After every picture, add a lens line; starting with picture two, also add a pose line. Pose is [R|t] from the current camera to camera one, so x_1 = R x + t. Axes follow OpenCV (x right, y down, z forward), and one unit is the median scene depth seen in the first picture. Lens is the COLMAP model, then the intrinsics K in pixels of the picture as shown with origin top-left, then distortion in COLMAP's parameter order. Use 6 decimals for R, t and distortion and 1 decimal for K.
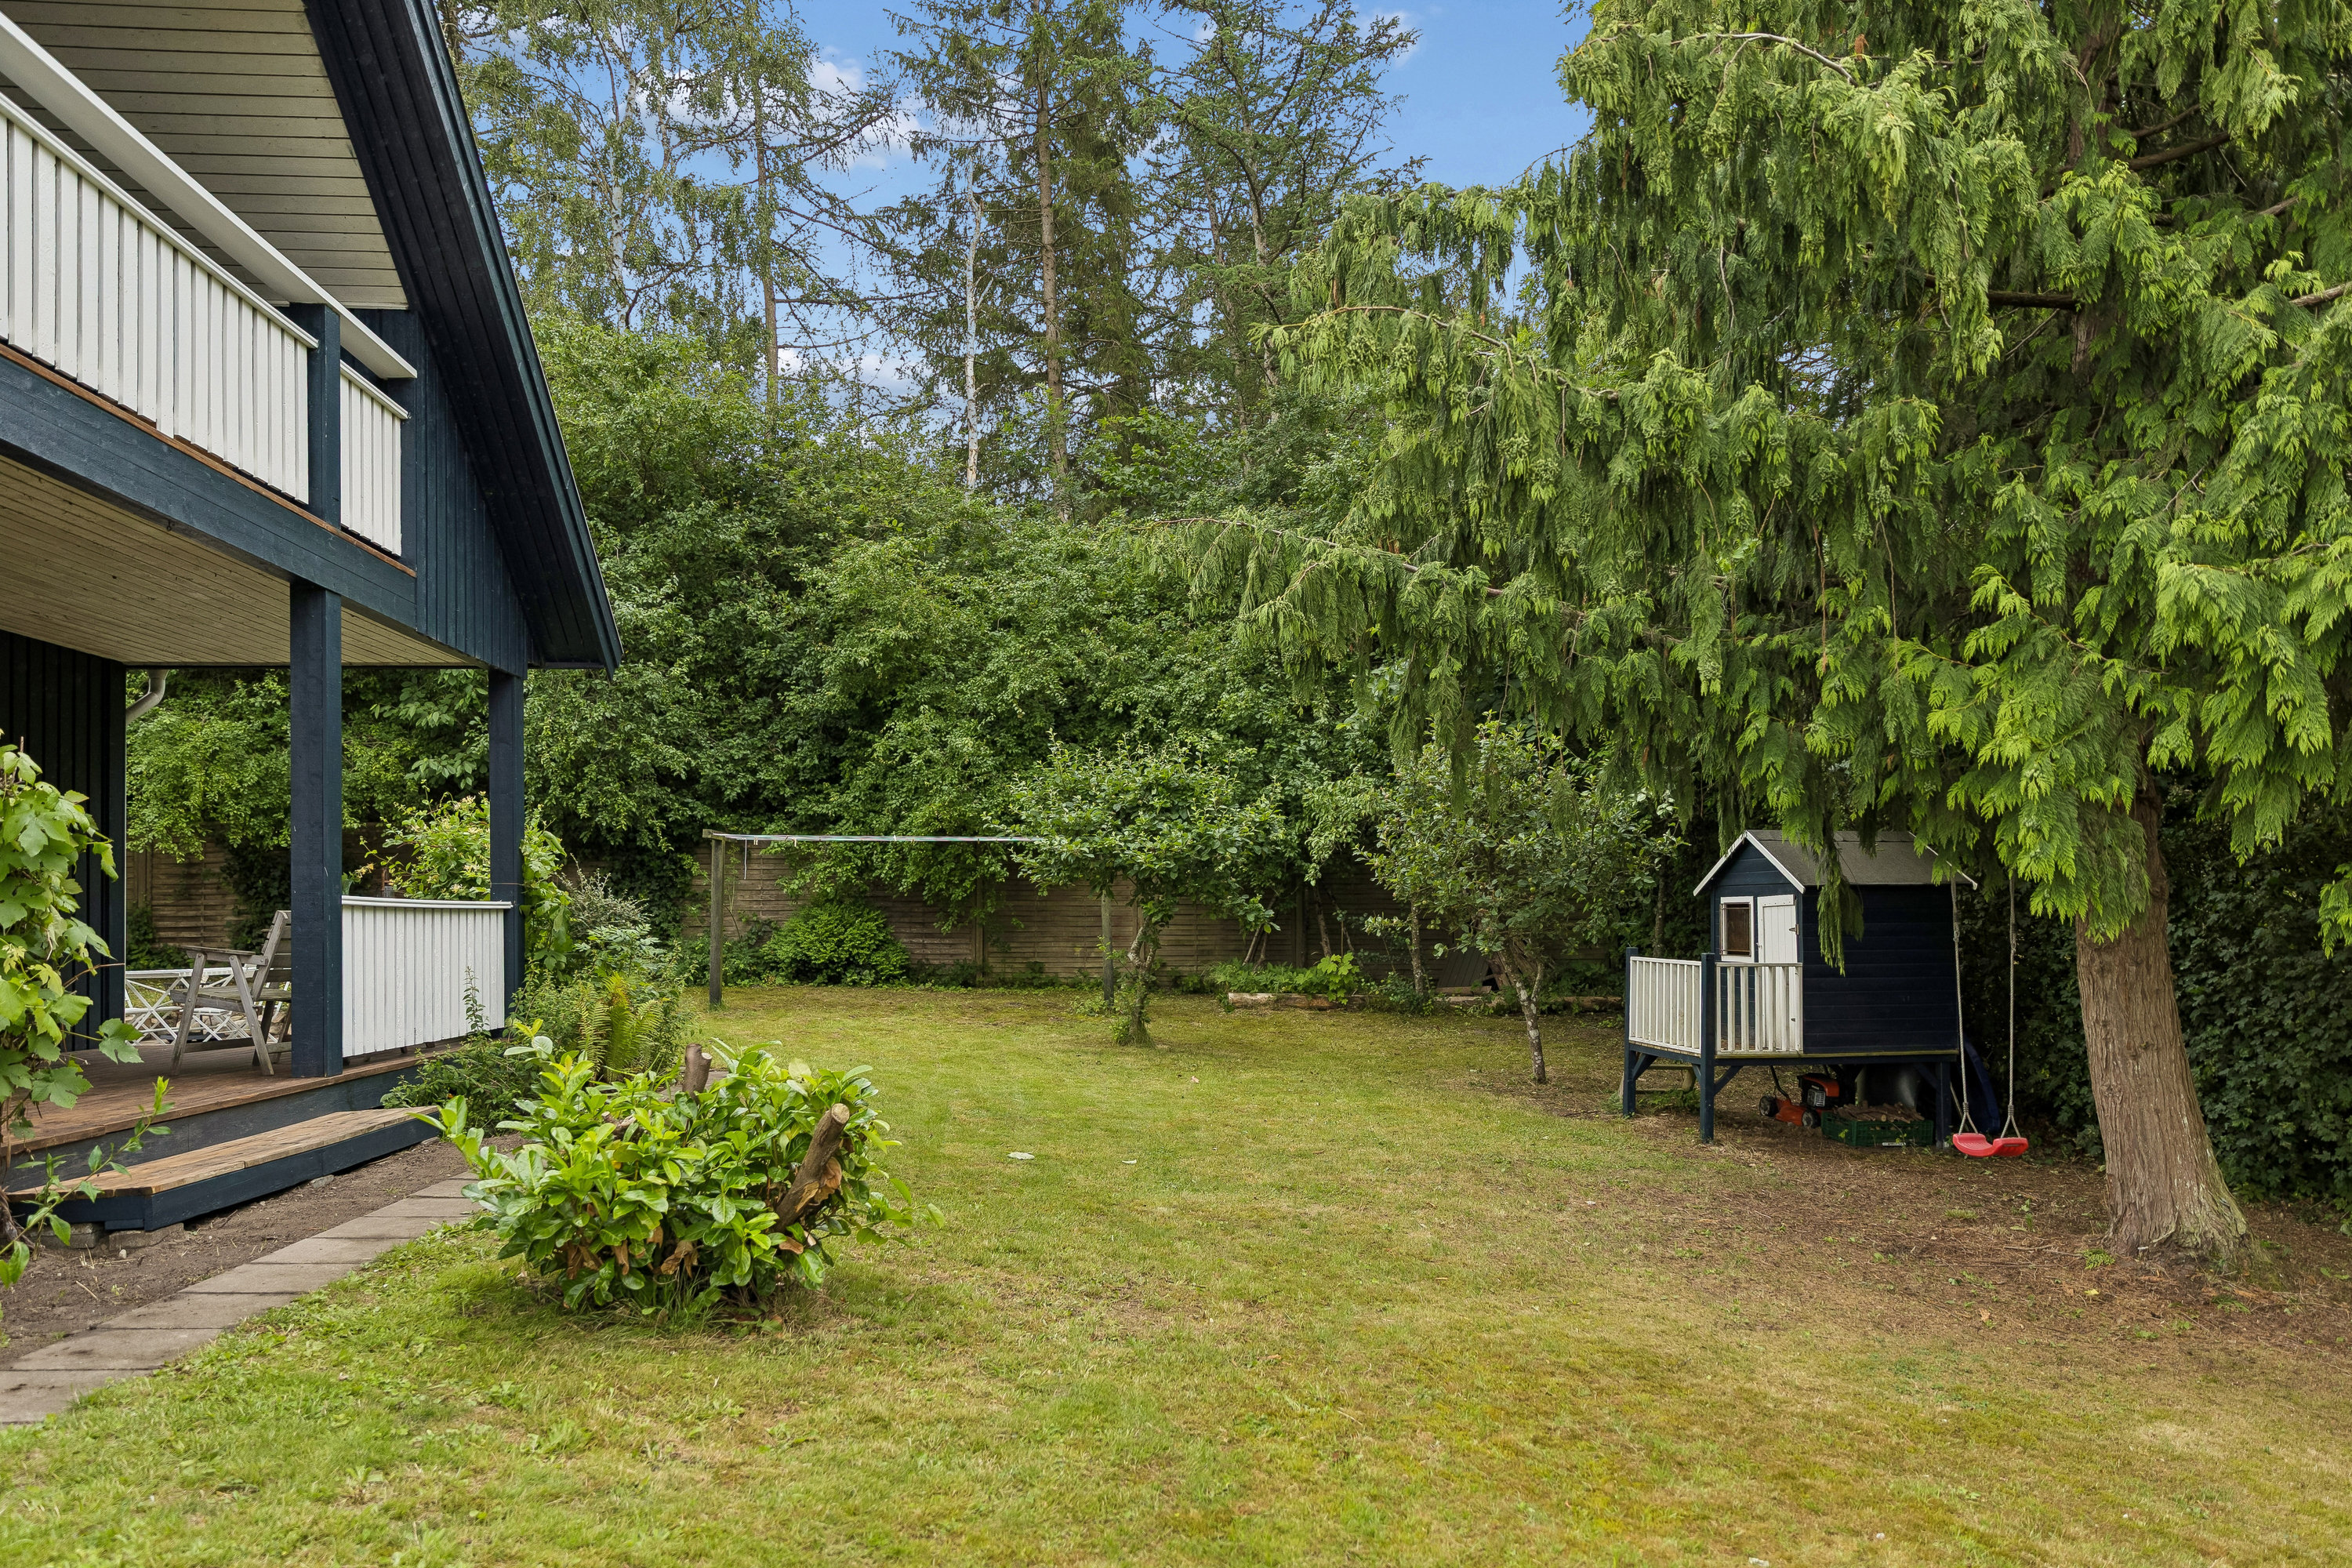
lens RADIAL K [[1625.5, 0, 1173.5], [0, 1625.5, 895.6], [0, 0, 1]] dist [0.001745, 0.003171]
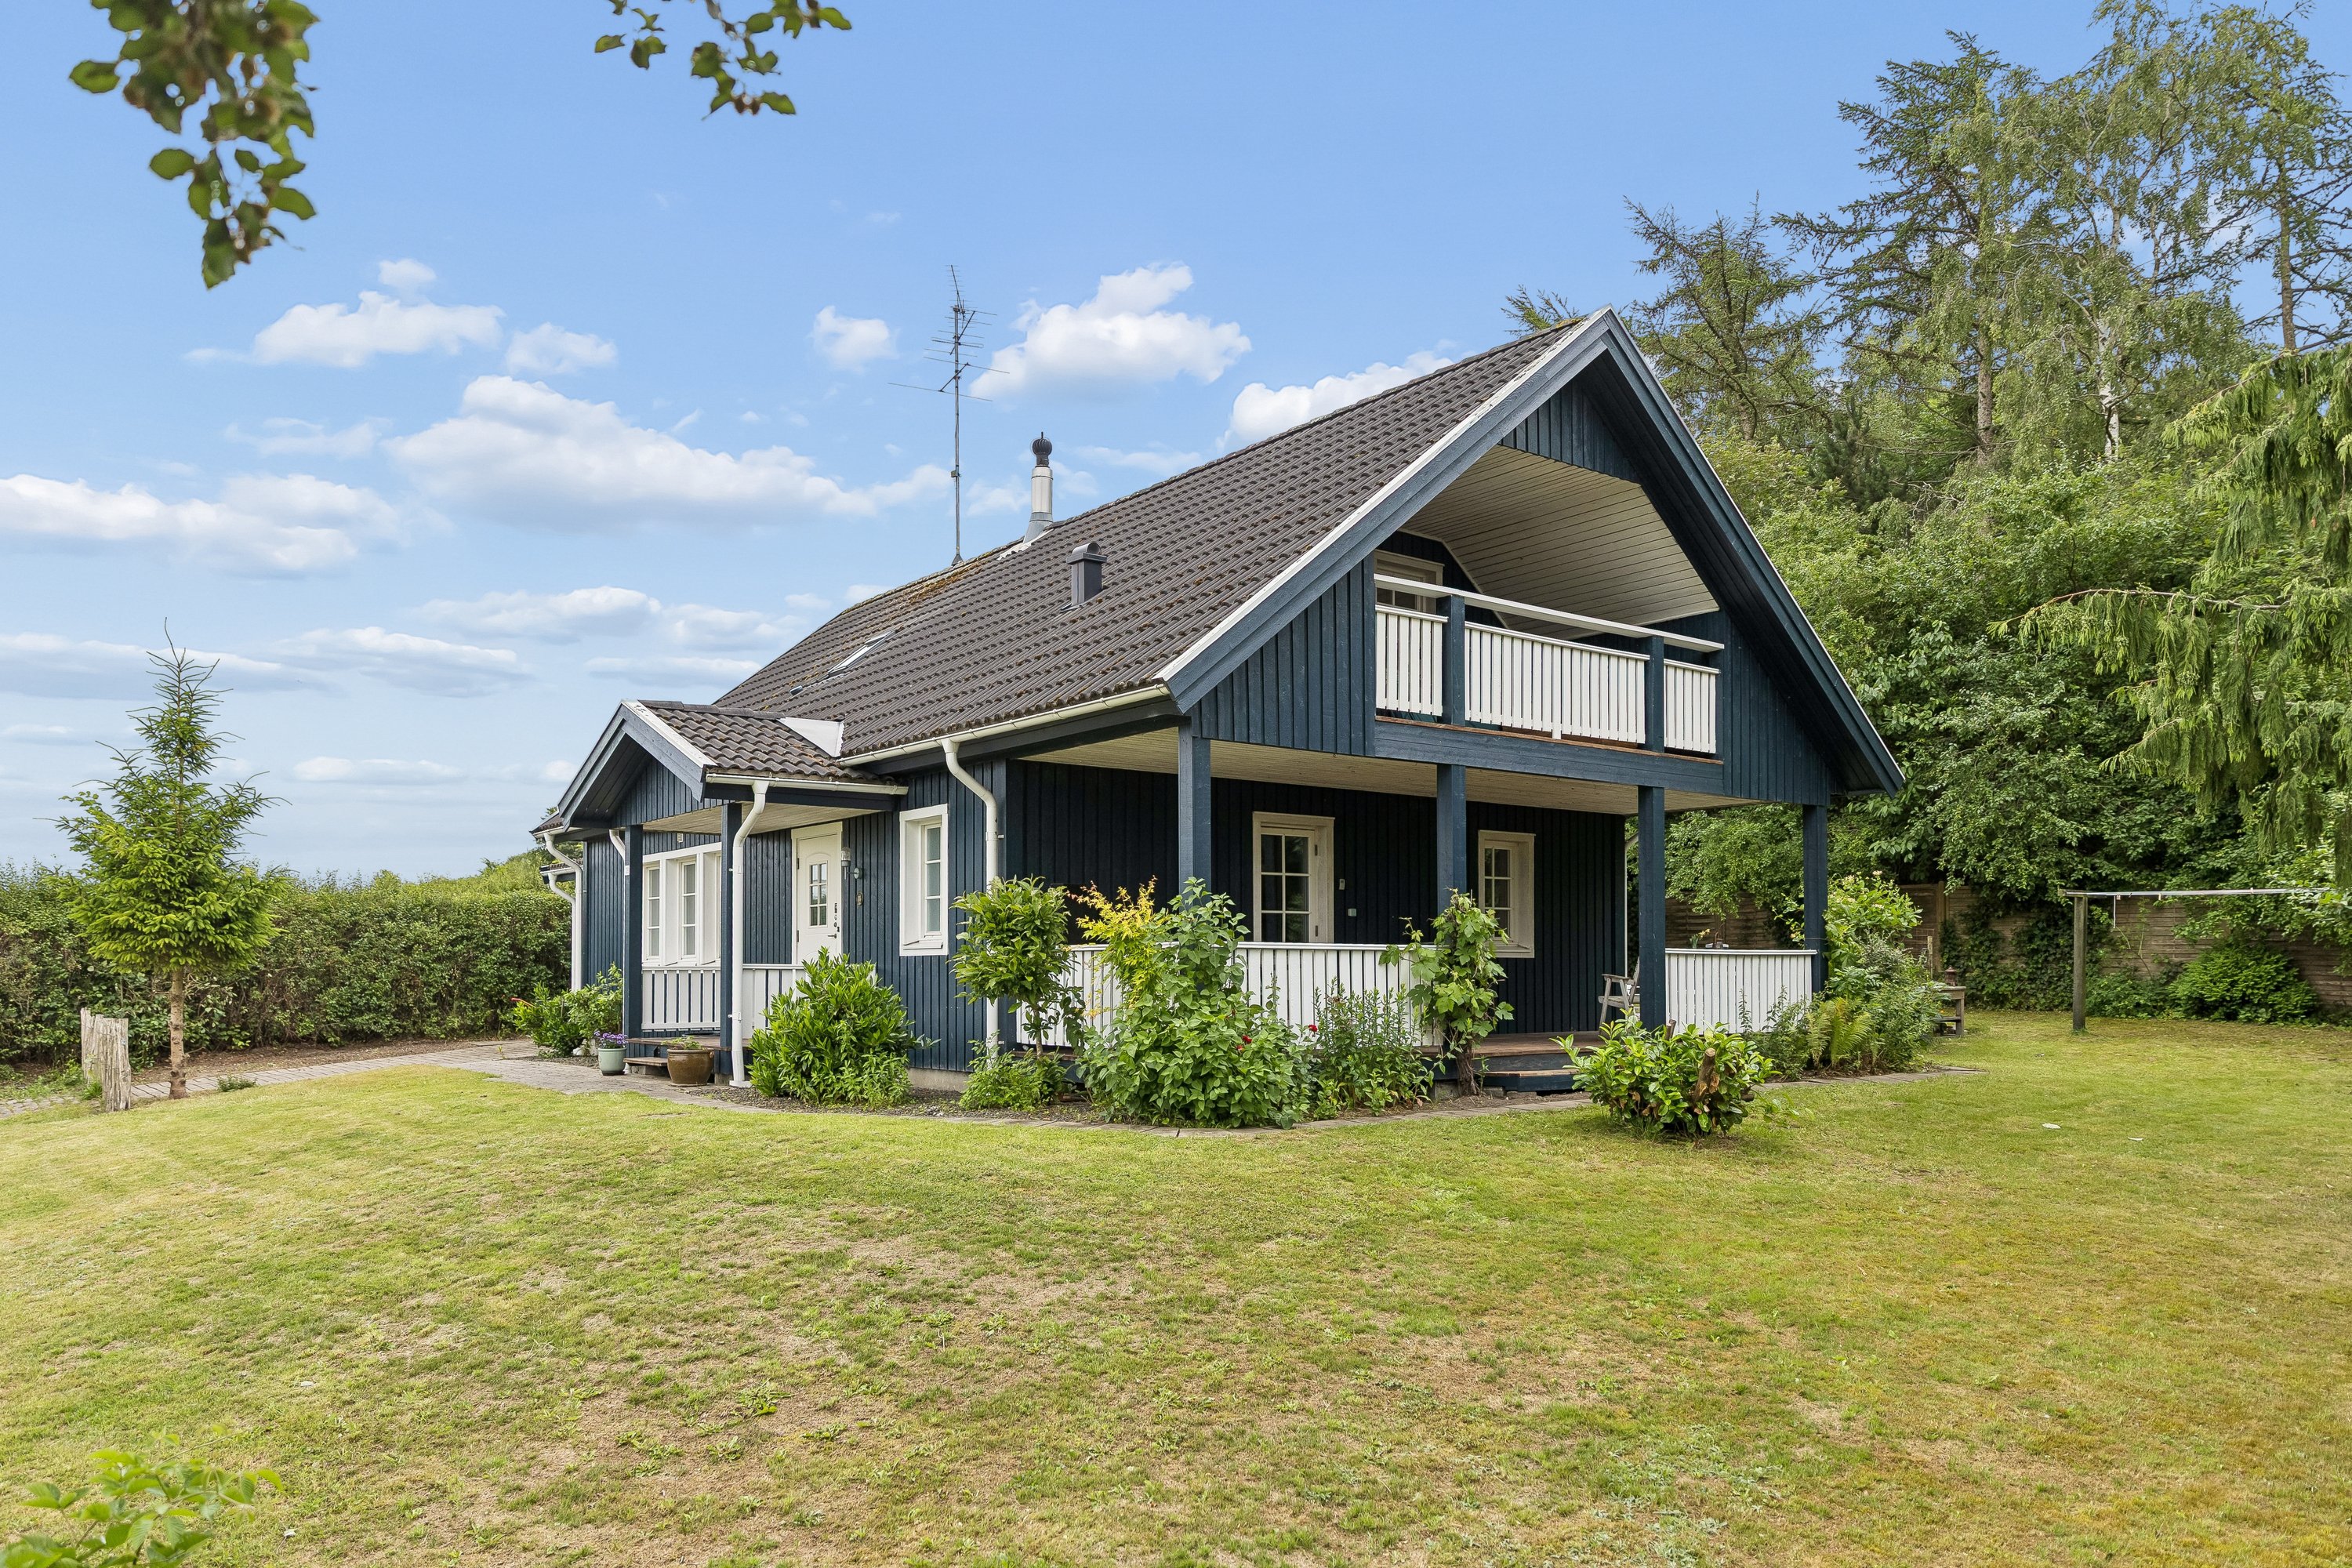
lens RADIAL K [[1625.5, 0, 1173.5], [0, 1625.5, 895.6], [0, 0, 1]] dist [0.001745, 0.003171]
pose [[0.549529, -0.026530, -0.835054, 0.341611], [0.007733, 0.999614, -0.026669, -0.007087], [0.835439, 0.008198, 0.549522, -0.229271]]
